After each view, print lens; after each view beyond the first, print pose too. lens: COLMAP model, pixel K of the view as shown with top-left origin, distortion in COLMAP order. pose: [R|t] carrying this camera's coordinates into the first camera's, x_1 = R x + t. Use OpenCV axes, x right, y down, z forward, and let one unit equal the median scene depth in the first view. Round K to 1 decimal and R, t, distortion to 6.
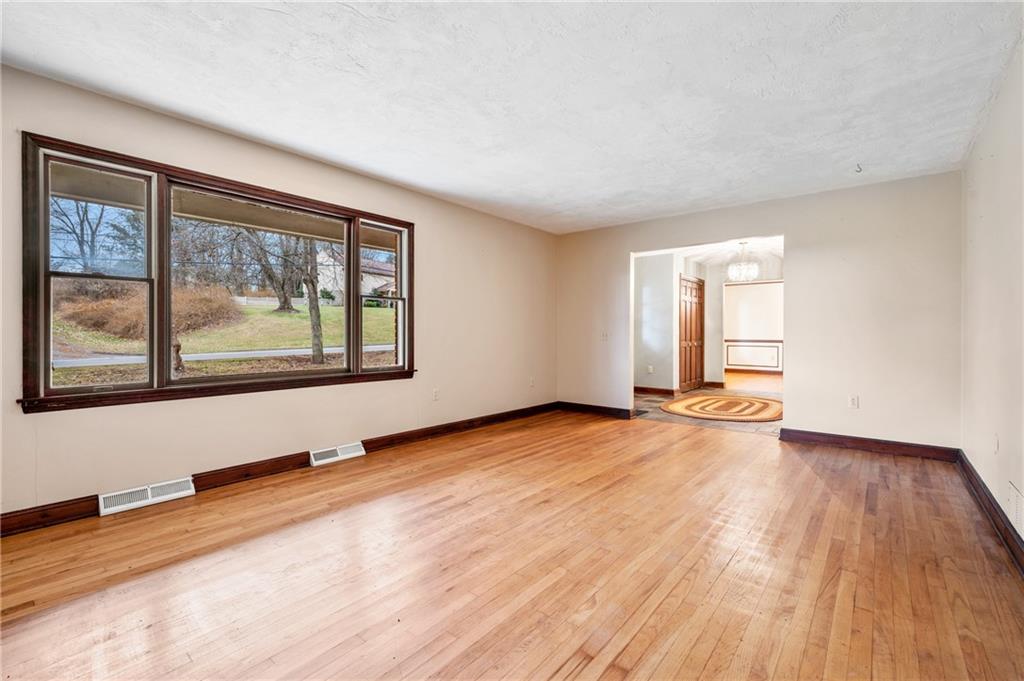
lens RADIAL K [[449.0, 0, 509.3], [0, 449.0, 334.0], [0, 0, 1]] dist [-0.003038, 0.001440]
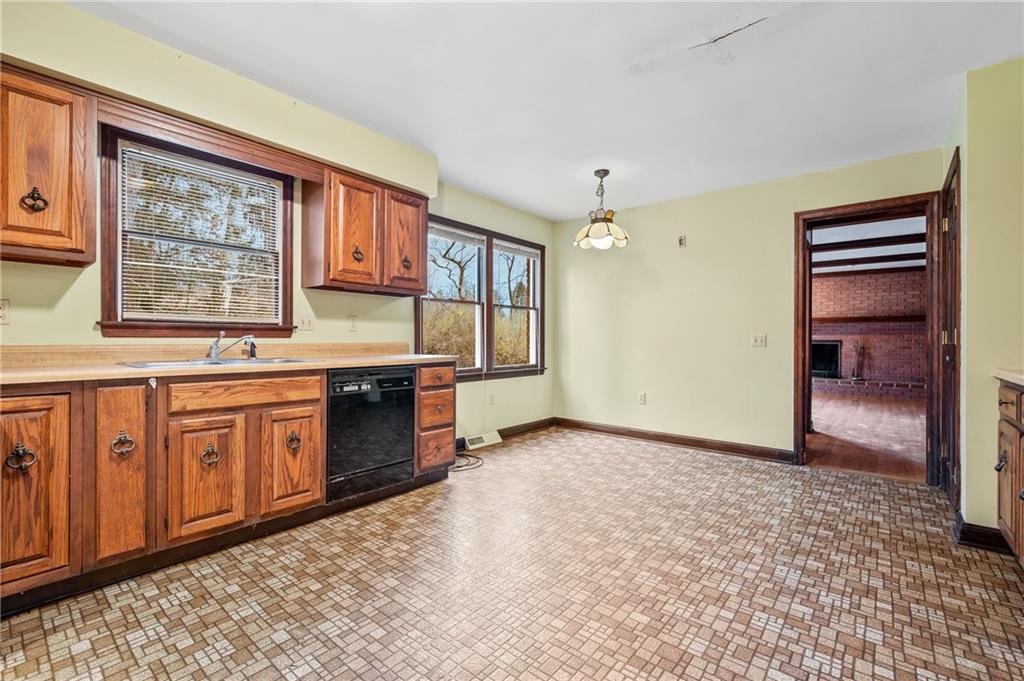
lens RADIAL K [[449.0, 0, 511.0], [0, 449.0, 342.1], [0, 0, 1]] dist [-0.003038, 0.001440]
pose [[0.999980, -0.000903, -0.006290, -0.296796], [0.000922, 0.999995, 0.003039, 0.006845], [0.006287, -0.003044, 0.999976, -0.206891]]
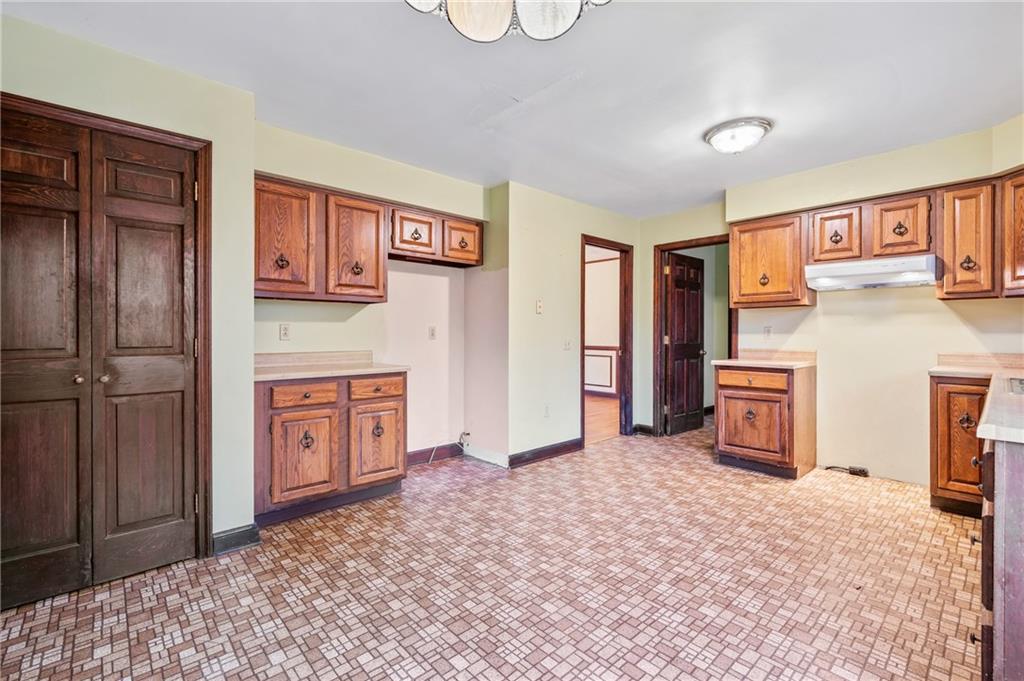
lens RADIAL K [[449.0, 0, 512.5], [0, 449.0, 336.9], [0, 0, 1]] dist [-0.003038, 0.001440]
pose [[-0.989849, -0.007249, 0.141936, -0.200046], [-0.005423, 0.999898, 0.013250, -0.012184], [-0.142017, 0.012345, -0.989787, 0.528524]]
